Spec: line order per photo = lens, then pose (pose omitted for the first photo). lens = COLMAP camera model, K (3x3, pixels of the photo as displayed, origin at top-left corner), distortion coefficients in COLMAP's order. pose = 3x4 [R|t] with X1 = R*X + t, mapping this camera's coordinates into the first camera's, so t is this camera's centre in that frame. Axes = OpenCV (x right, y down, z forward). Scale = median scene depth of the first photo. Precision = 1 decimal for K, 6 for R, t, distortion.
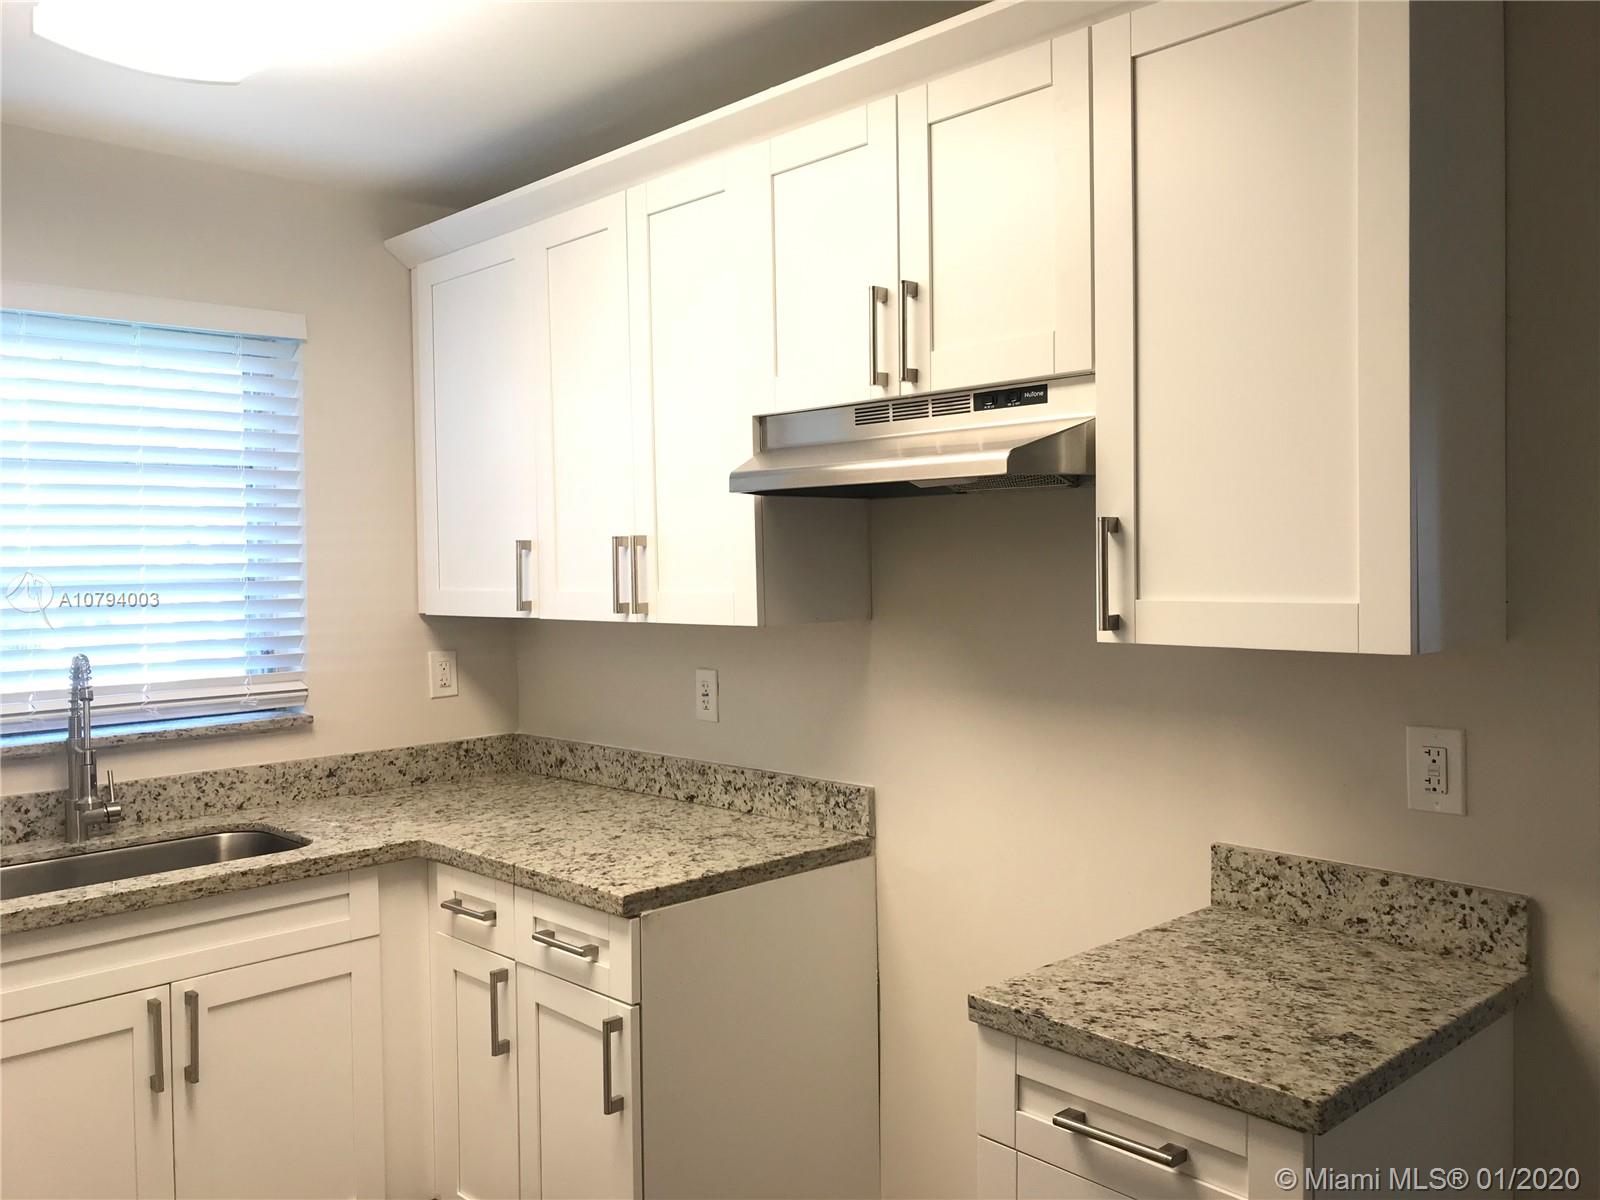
lens RADIAL K [[1287.9, 0, 794.2], [0, 1287.9, 588.0], [0, 0, 1]] dist [0.026347, -0.033304]
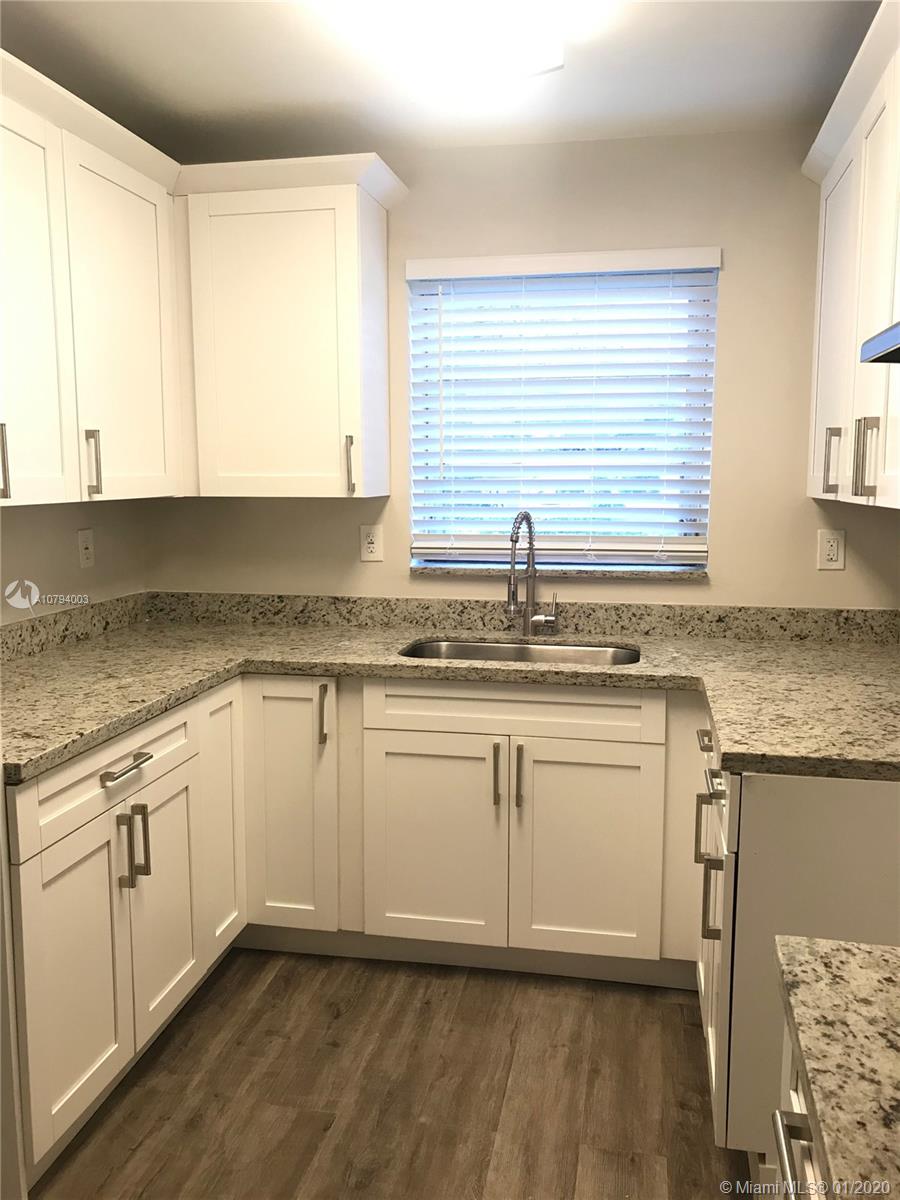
lens RADIAL K [[965.9, 0, 444.4], [0, 965.9, 605.1], [0, 0, 1]] dist [0.026347, -0.033304]
pose [[0.569150, 0.126709, -0.812412, 0.320220], [-0.027882, 0.990461, 0.134946, 0.011334], [0.821761, -0.054152, 0.567253, 0.298820]]
